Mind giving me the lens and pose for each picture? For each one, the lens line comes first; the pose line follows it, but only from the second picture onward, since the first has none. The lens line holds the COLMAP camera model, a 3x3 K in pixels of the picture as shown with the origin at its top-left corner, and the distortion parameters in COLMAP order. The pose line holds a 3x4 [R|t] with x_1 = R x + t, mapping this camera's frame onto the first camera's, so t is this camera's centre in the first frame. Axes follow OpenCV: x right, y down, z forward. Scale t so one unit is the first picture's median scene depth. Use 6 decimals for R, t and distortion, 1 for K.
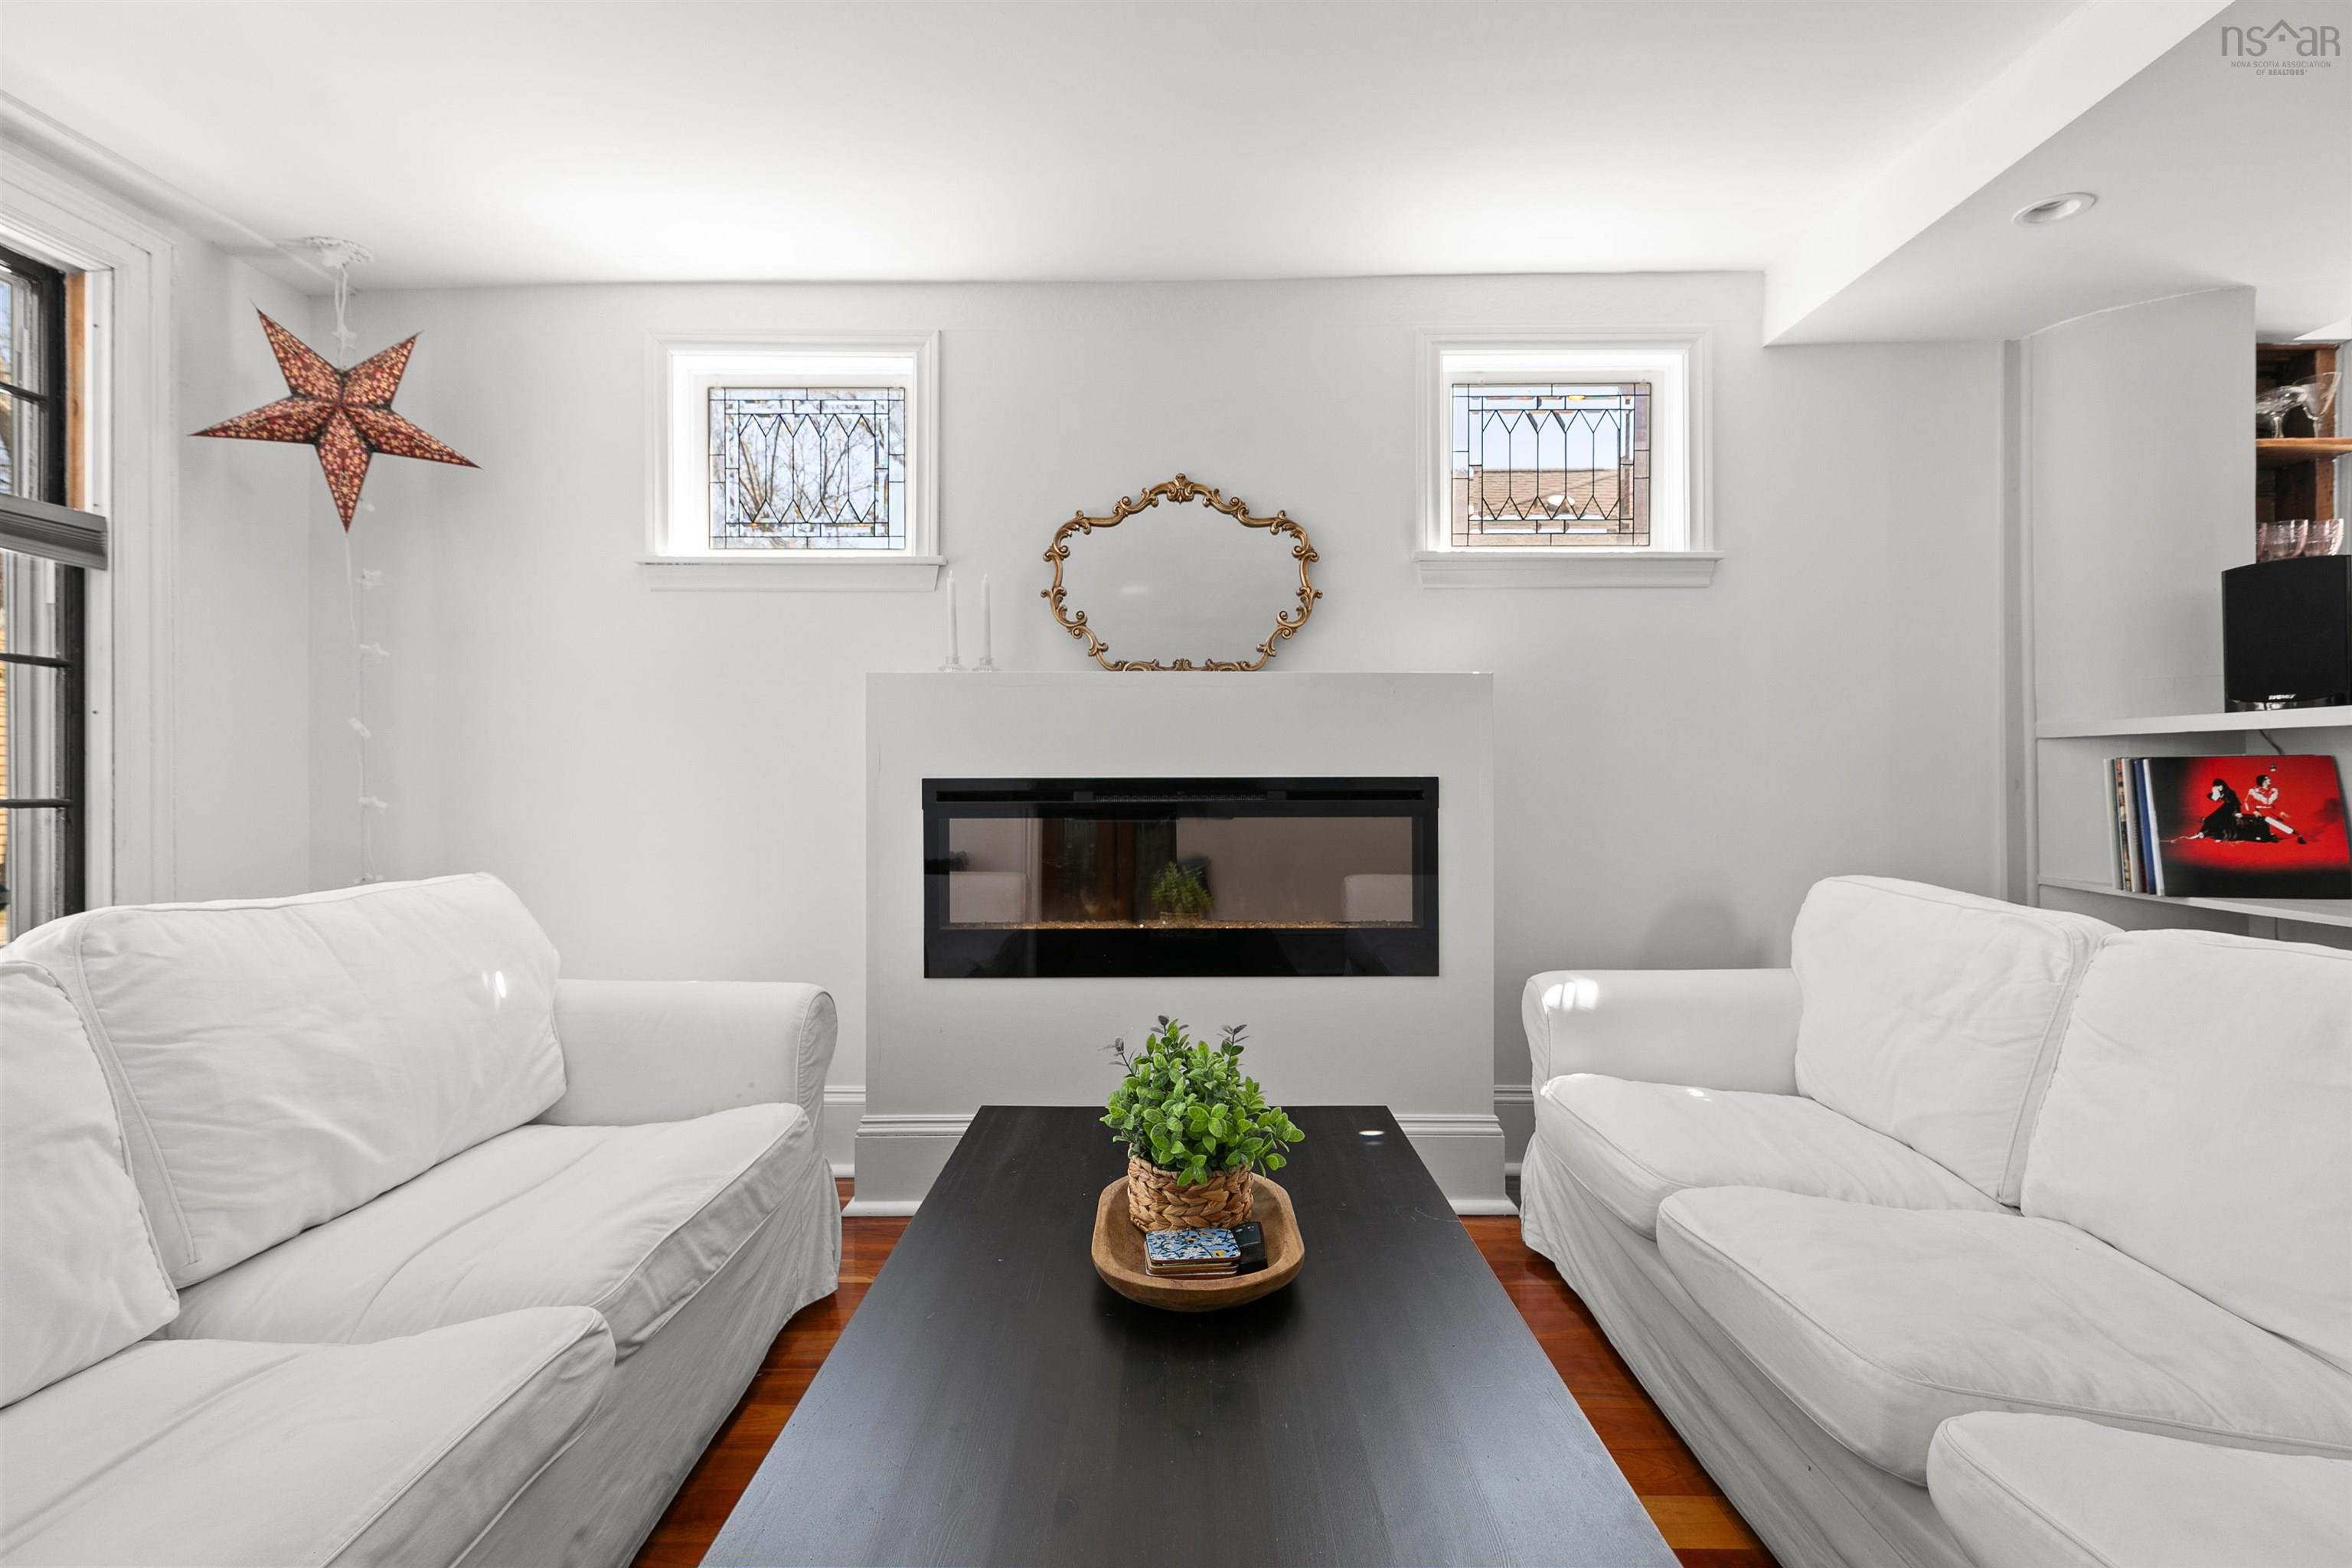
lens RADIAL K [[1063.7, 0, 1223.7], [0, 1063.7, 782.3], [0, 0, 1]] dist [0.007078, -0.001470]
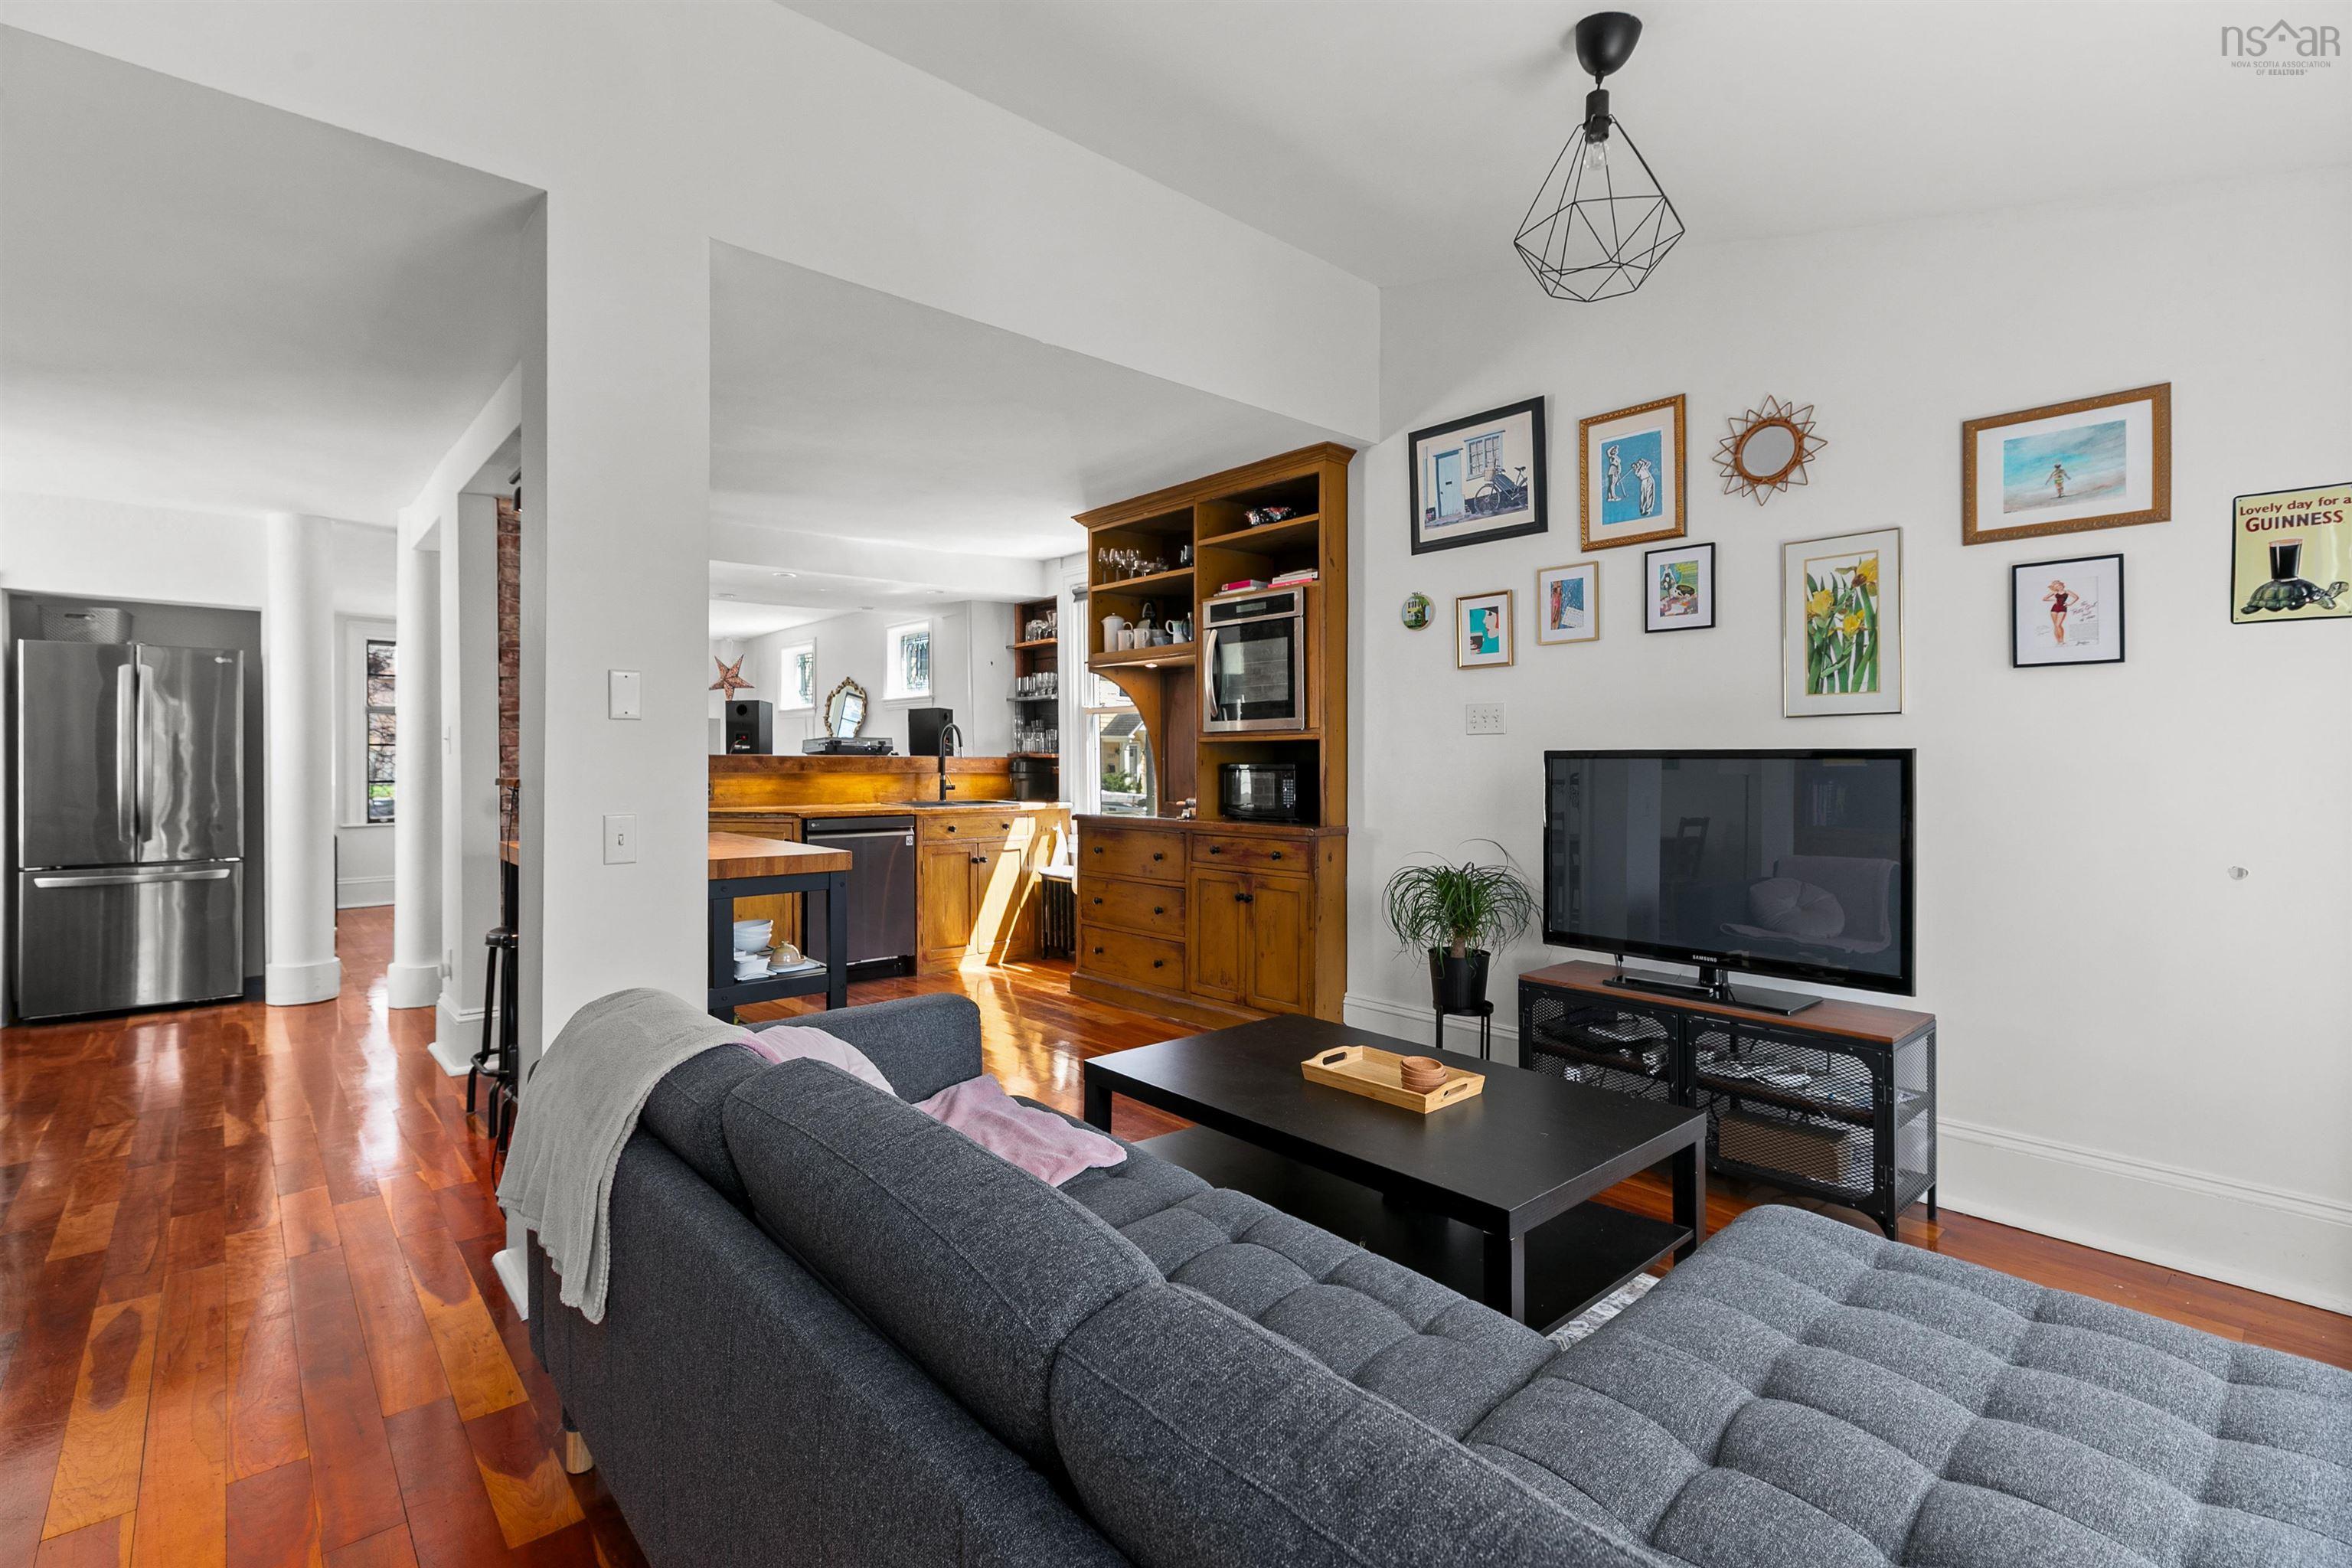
lens RADIAL K [[1063.7, 0, 1169.3], [0, 1063.7, 760.7], [0, 0, 1]] dist [0.007078, -0.001470]
pose [[0.675006, 0.003589, -0.737803, 3.051696], [-0.000263, 0.999989, 0.004624, -0.060385], [0.737812, -0.002927, 0.675000, -0.444820]]
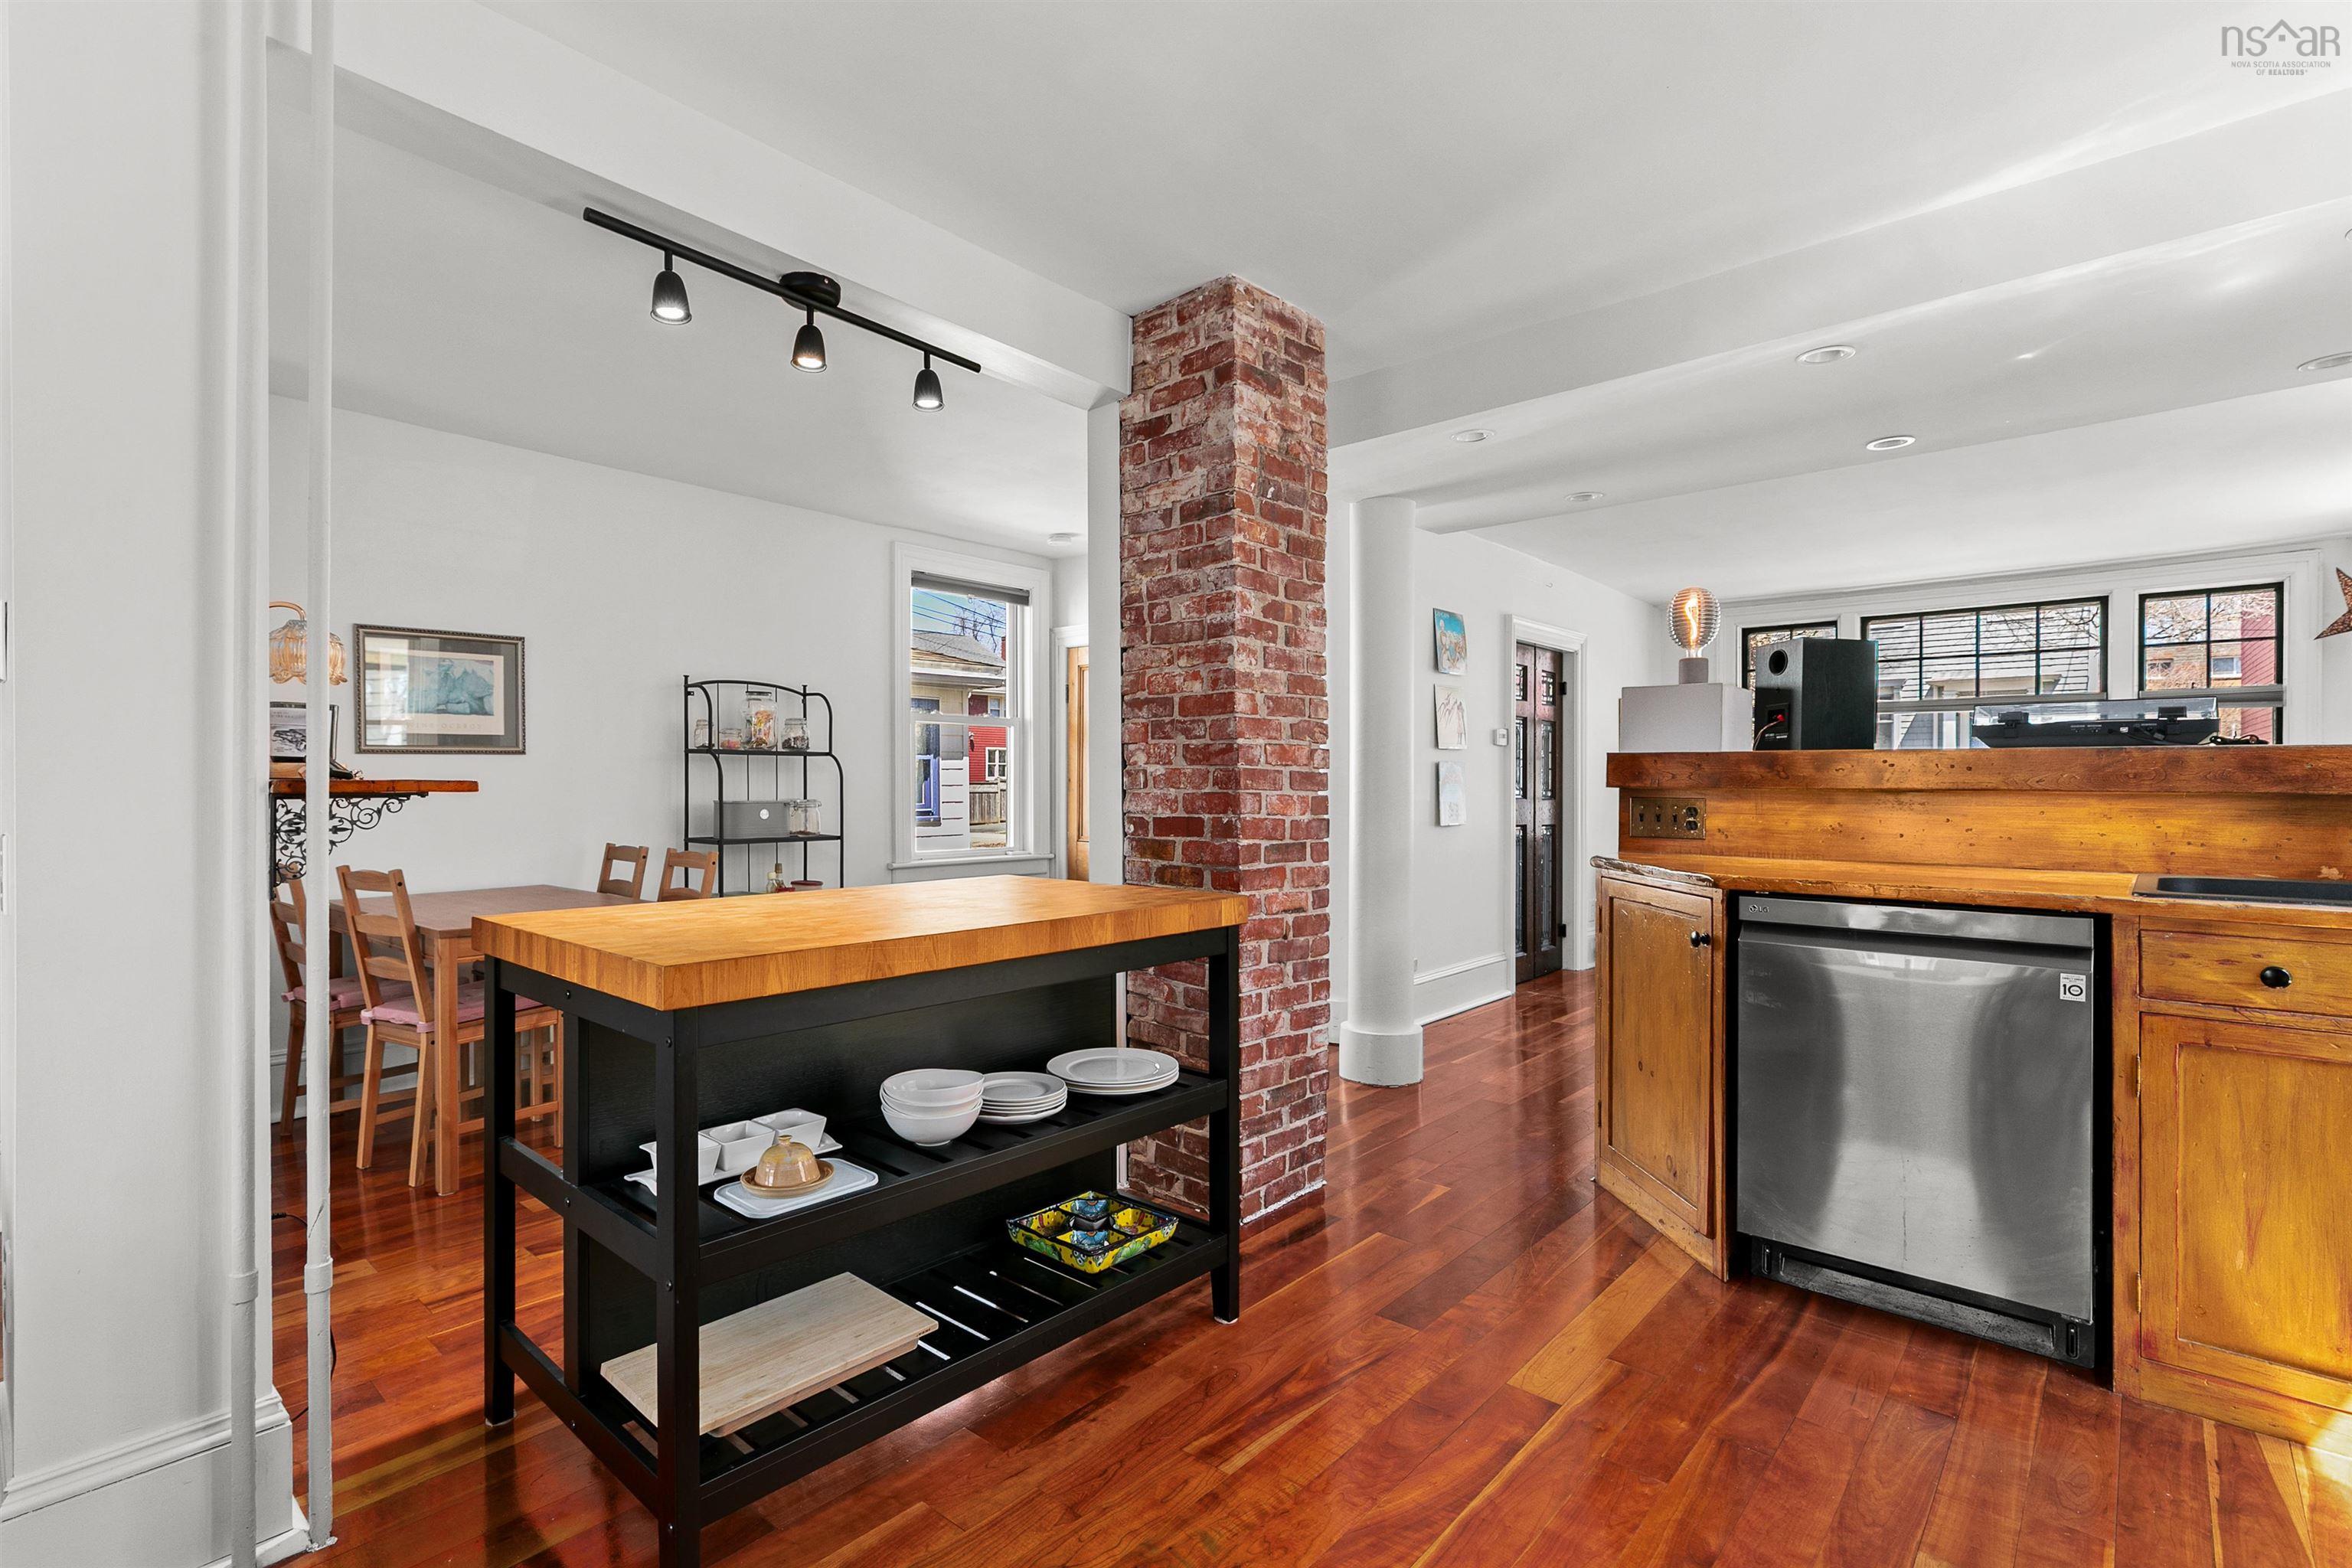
lens RADIAL K [[1141.1, 0, 1124.7], [0, 1141.1, 787.9], [0, 0, 1]] dist [0.003047, 0.000112]
pose [[-0.672589, 0.008048, -0.739973, 2.189886], [0.004545, 0.999967, 0.006745, -0.037584], [0.740003, 0.001174, -0.672603, 0.610346]]
